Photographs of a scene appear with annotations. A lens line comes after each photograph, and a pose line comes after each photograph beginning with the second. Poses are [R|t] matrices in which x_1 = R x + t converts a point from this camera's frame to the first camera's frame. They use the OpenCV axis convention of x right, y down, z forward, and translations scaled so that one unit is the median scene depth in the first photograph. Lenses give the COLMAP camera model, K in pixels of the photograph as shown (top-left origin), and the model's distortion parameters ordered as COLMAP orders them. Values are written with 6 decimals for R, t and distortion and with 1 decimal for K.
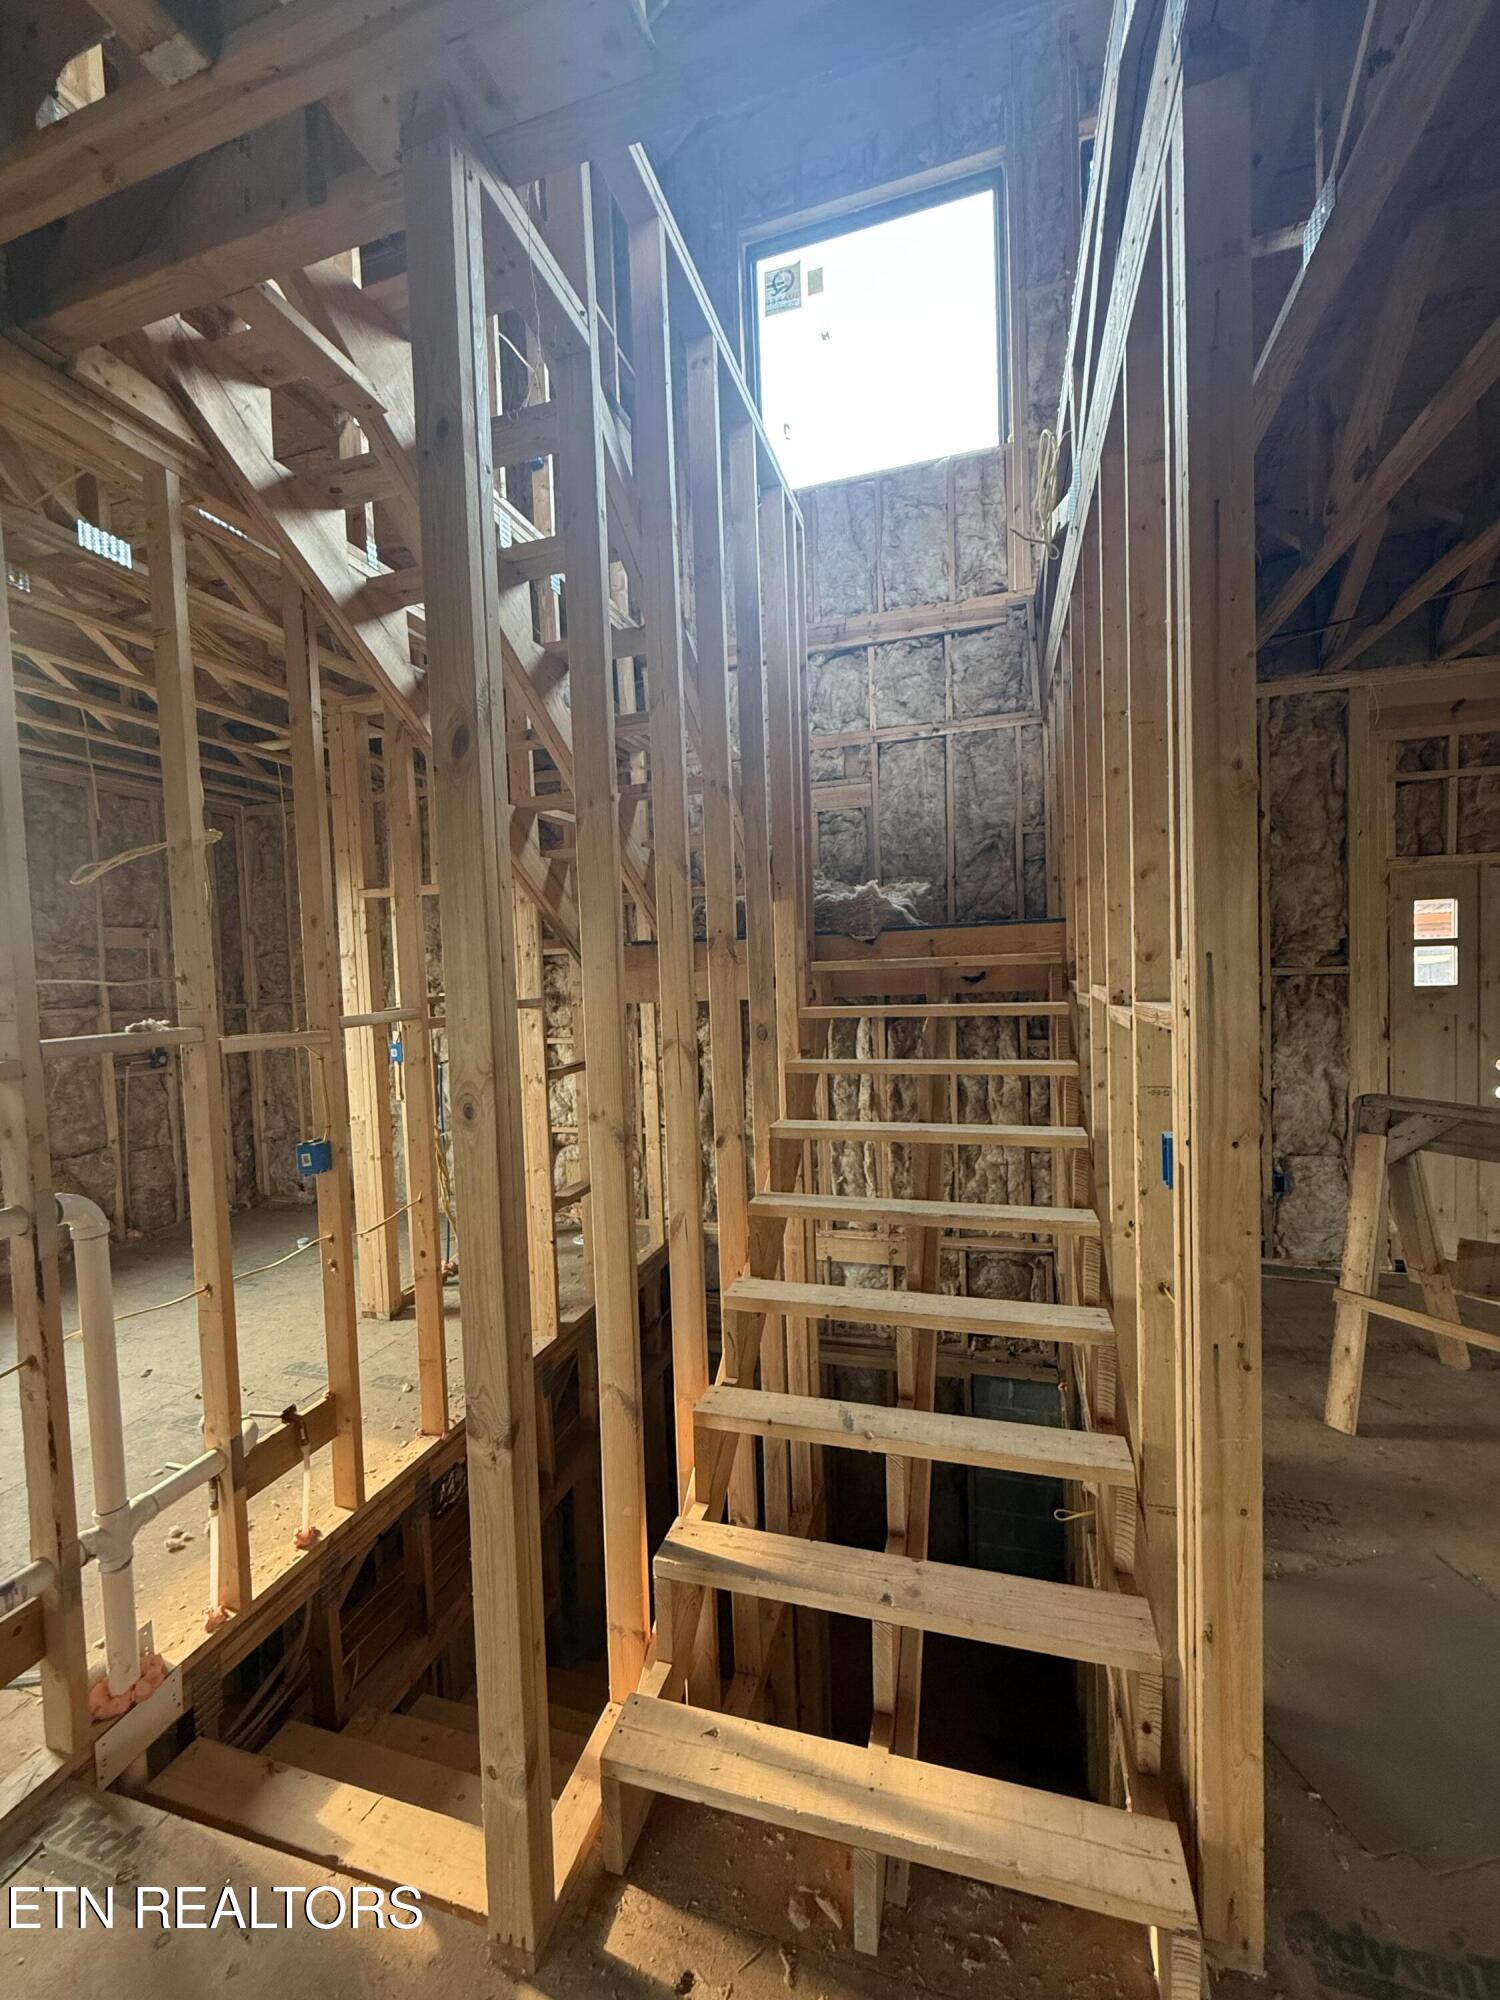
lens RADIAL K [[793.6, 0, 751.5], [0, 793.6, 1000.6], [0, 0, 1]] dist [0.004330, 0.000218]
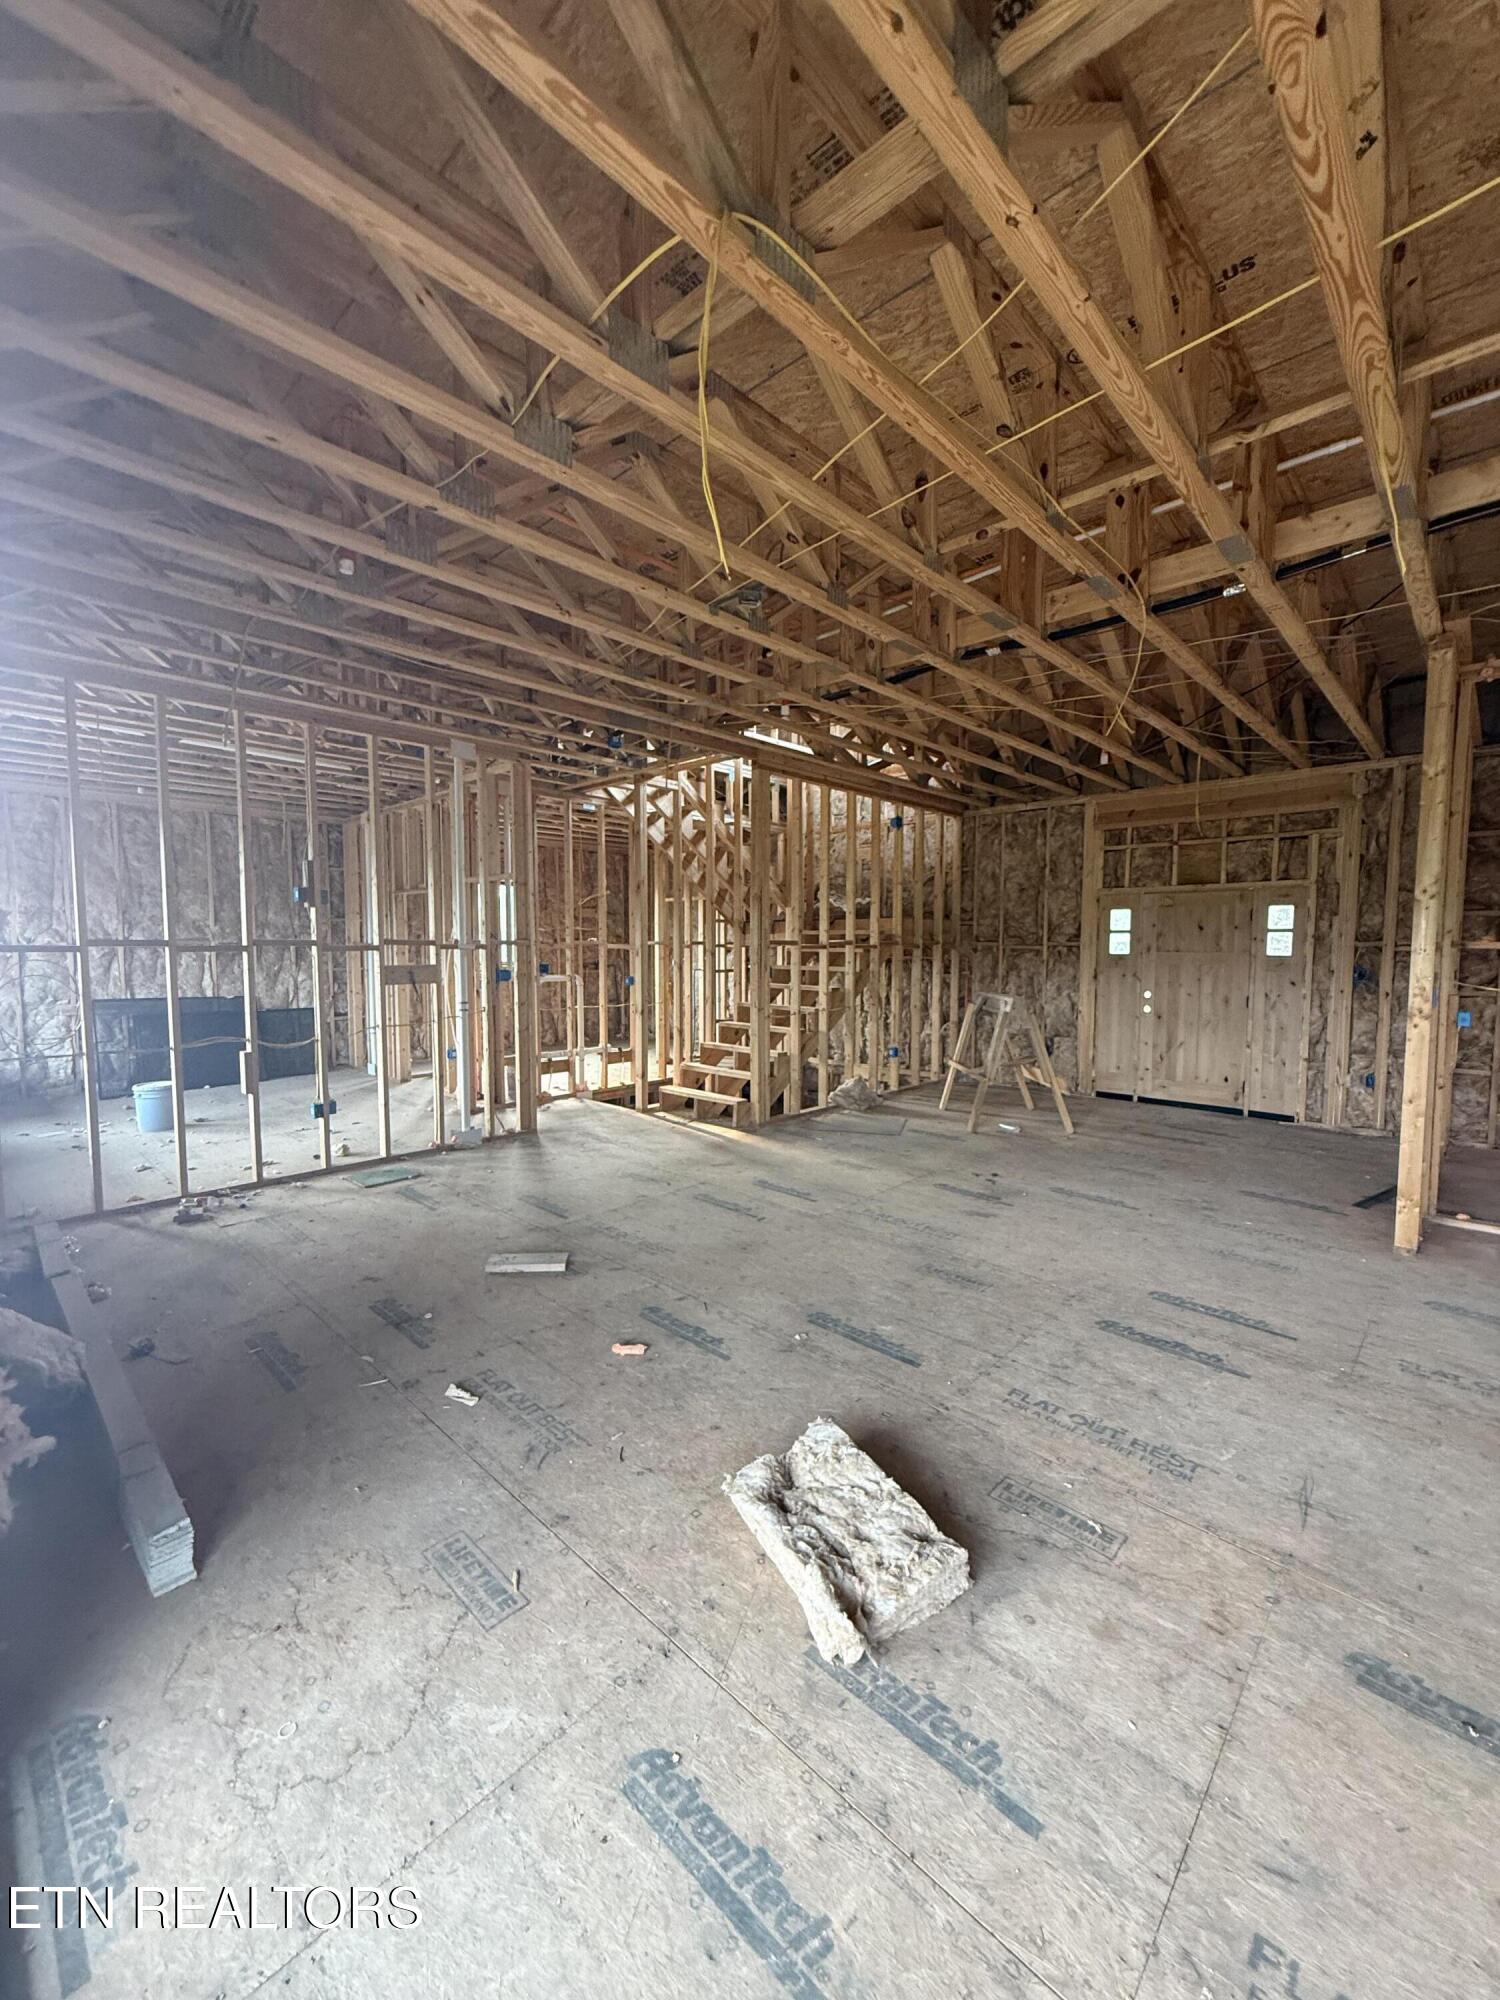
lens RADIAL K [[793.6, 0, 746.3], [0, 793.6, 997.5], [0, 0, 1]] dist [0.004330, 0.000218]
pose [[0.893653, 0.067168, -0.443703, 0.914840], [-0.052944, 0.997611, 0.044386, 0.052468], [0.445624, -0.016174, 0.895074, -1.186149]]
